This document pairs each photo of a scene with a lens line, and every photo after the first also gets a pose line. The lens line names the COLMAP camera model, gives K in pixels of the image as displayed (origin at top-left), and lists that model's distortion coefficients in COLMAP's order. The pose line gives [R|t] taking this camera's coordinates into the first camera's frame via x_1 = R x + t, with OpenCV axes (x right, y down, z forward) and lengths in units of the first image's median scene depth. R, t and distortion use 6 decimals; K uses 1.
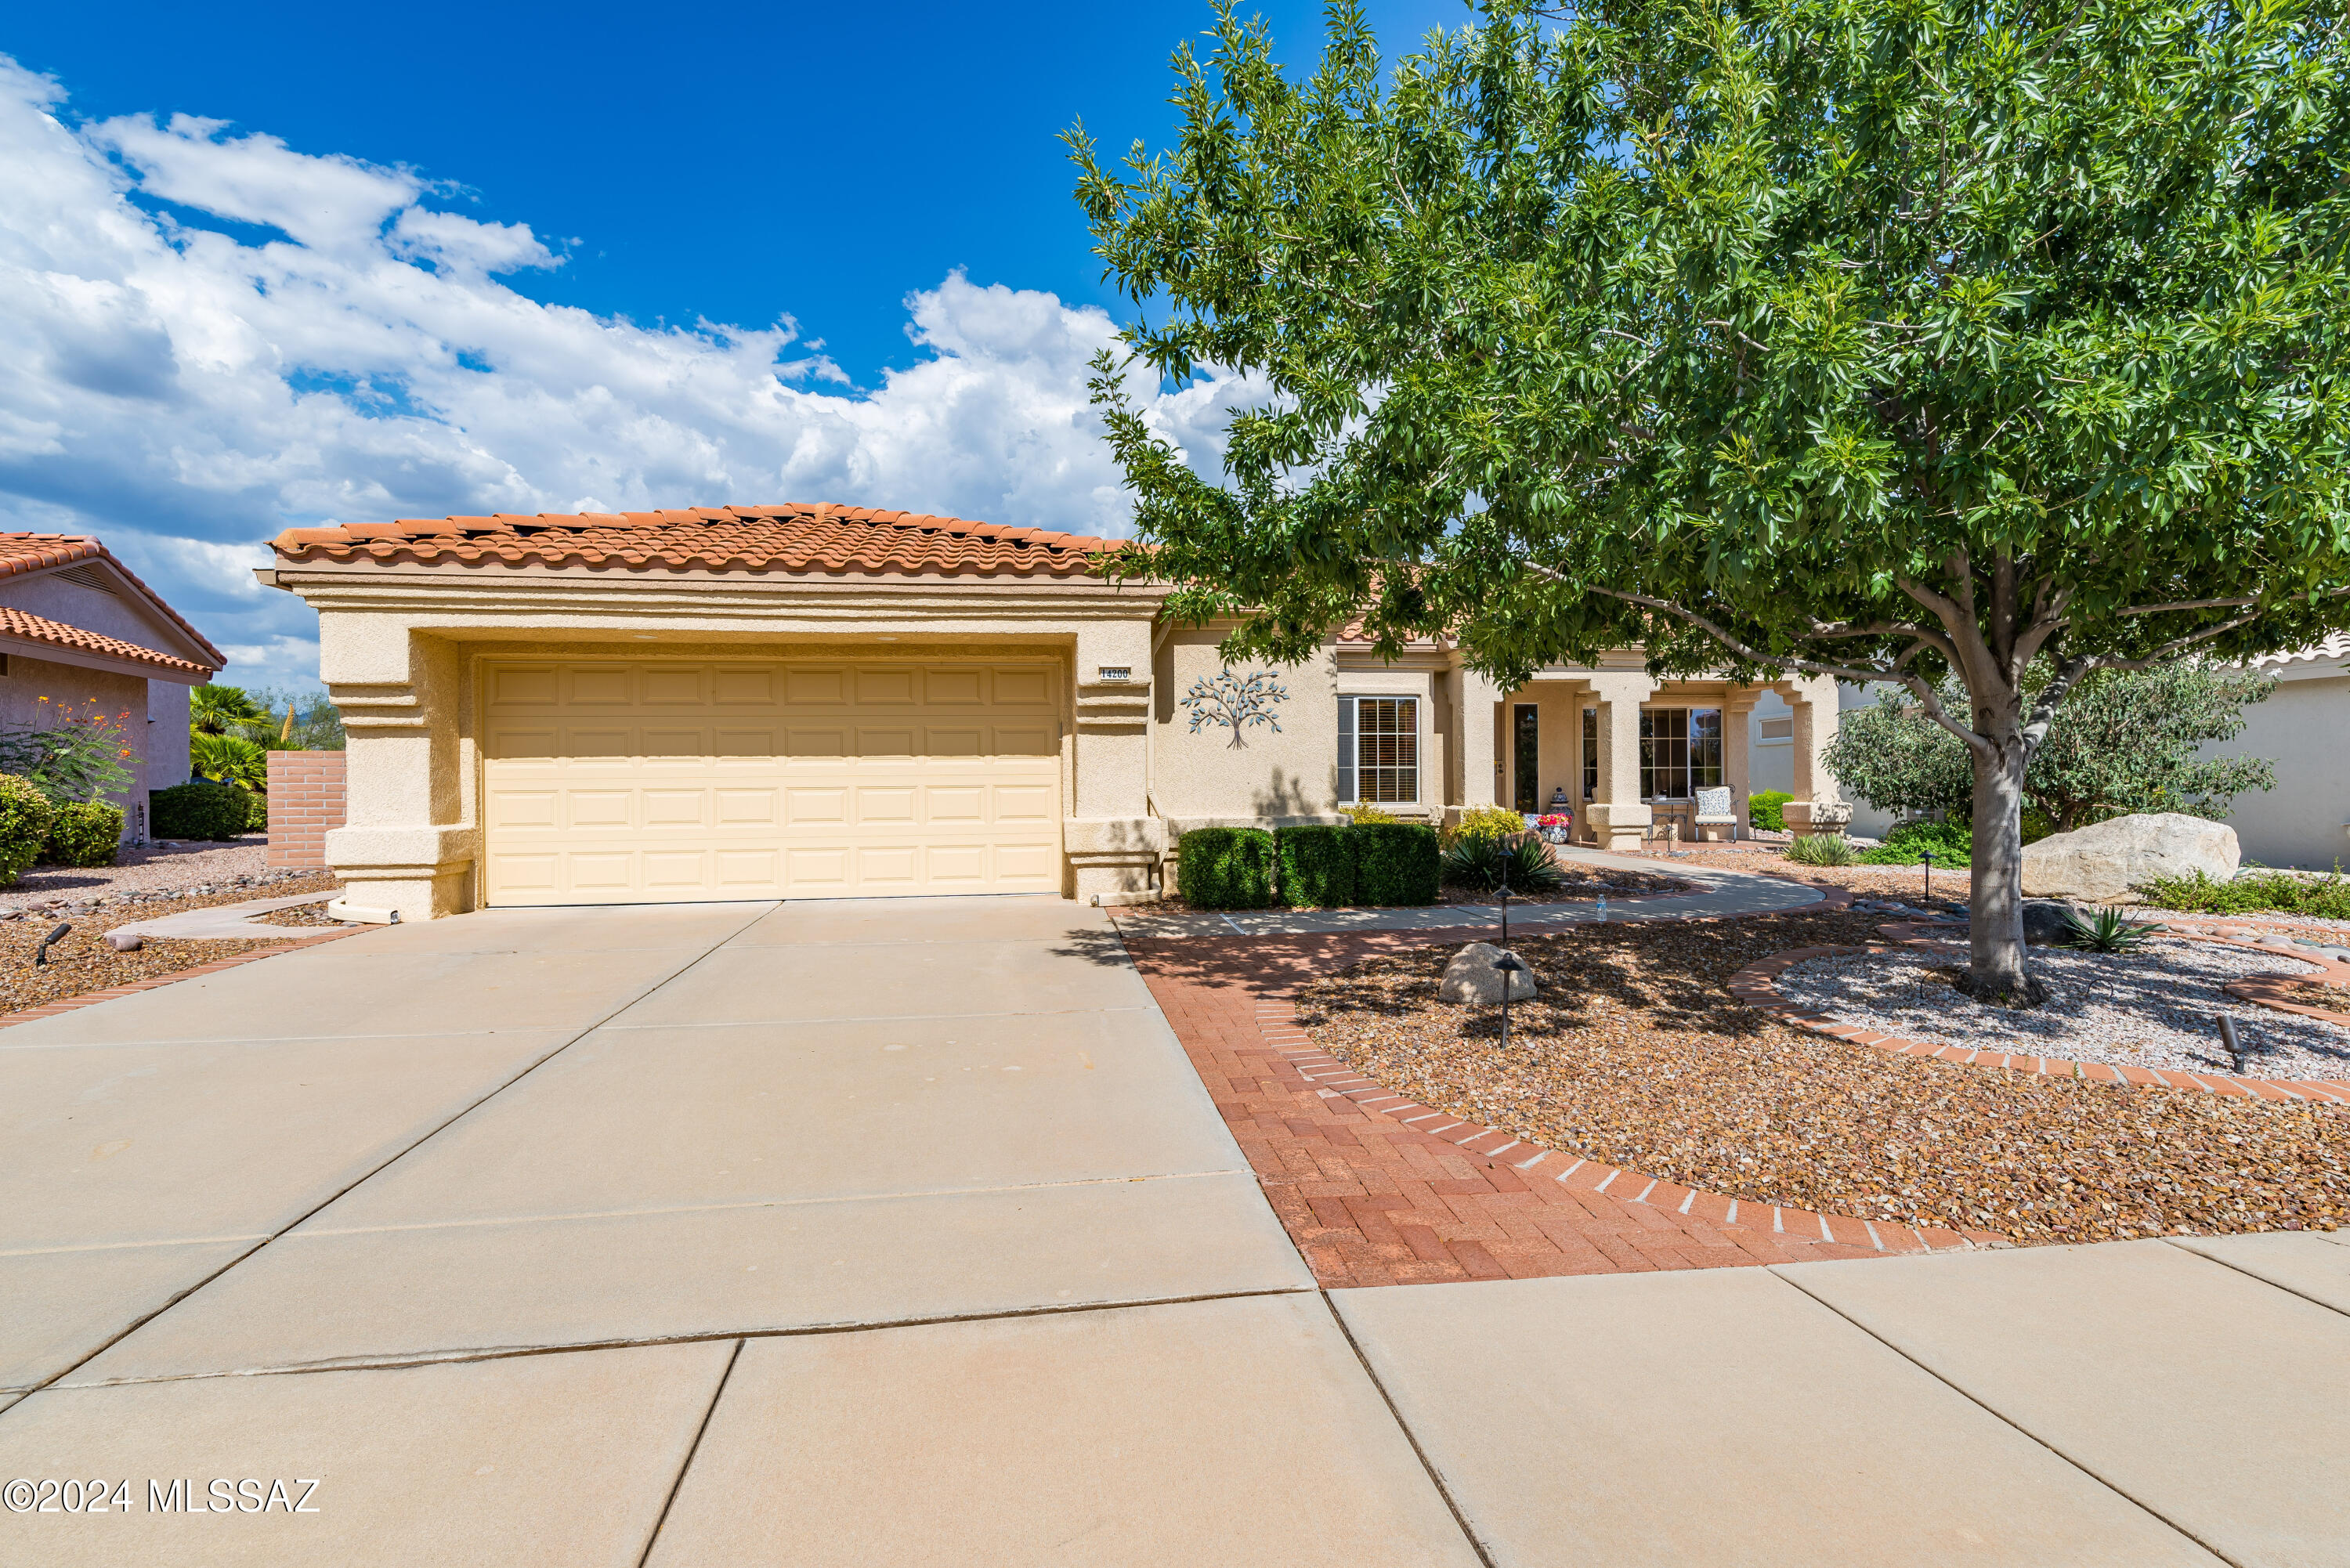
lens RADIAL K [[1129.0, 0, 1175.0], [0, 1129.0, 784.0], [0, 0, 1]] dist [0.001159, 0.000063]
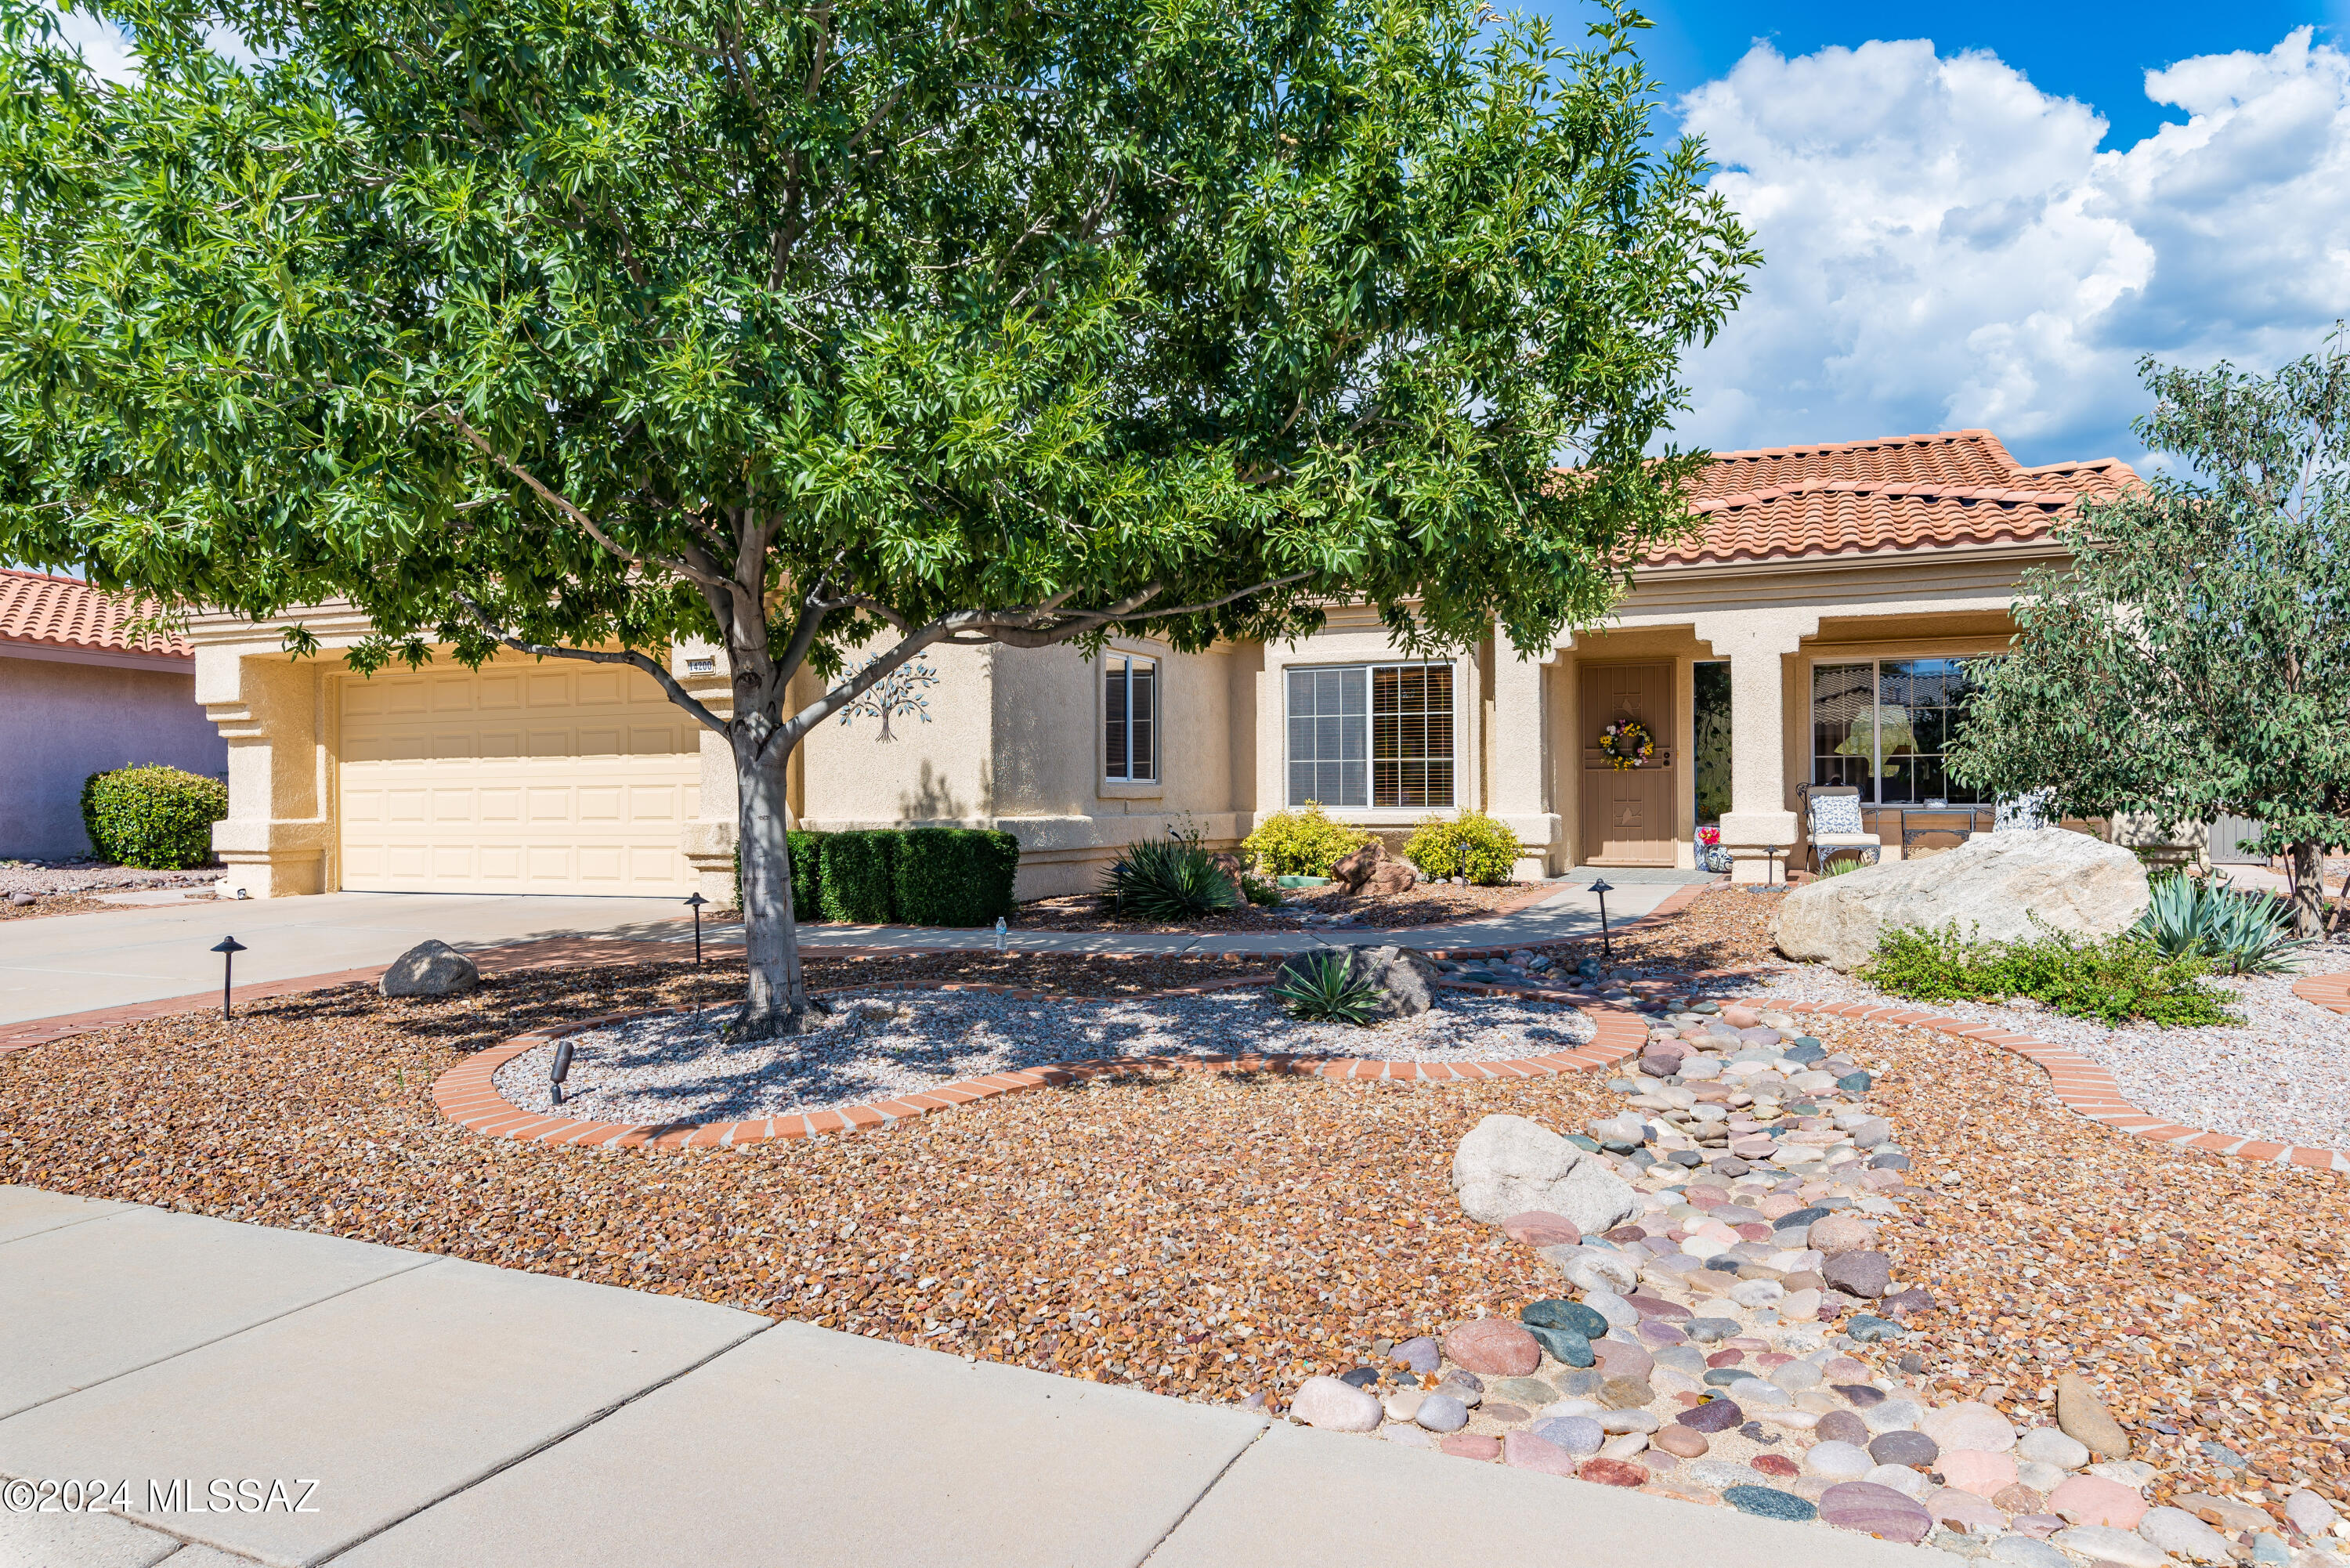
lens RADIAL K [[1558.4, 0, 1175.0], [0, 1558.4, 784.0], [0, 0, 1]] dist [-0.002032, 0.000340]
pose [[0.852038, -0.002653, -0.523473, 0.874830], [0.002064, 0.999996, -0.001708, 0.003790], [0.523476, 0.000375, 0.852041, 0.087084]]
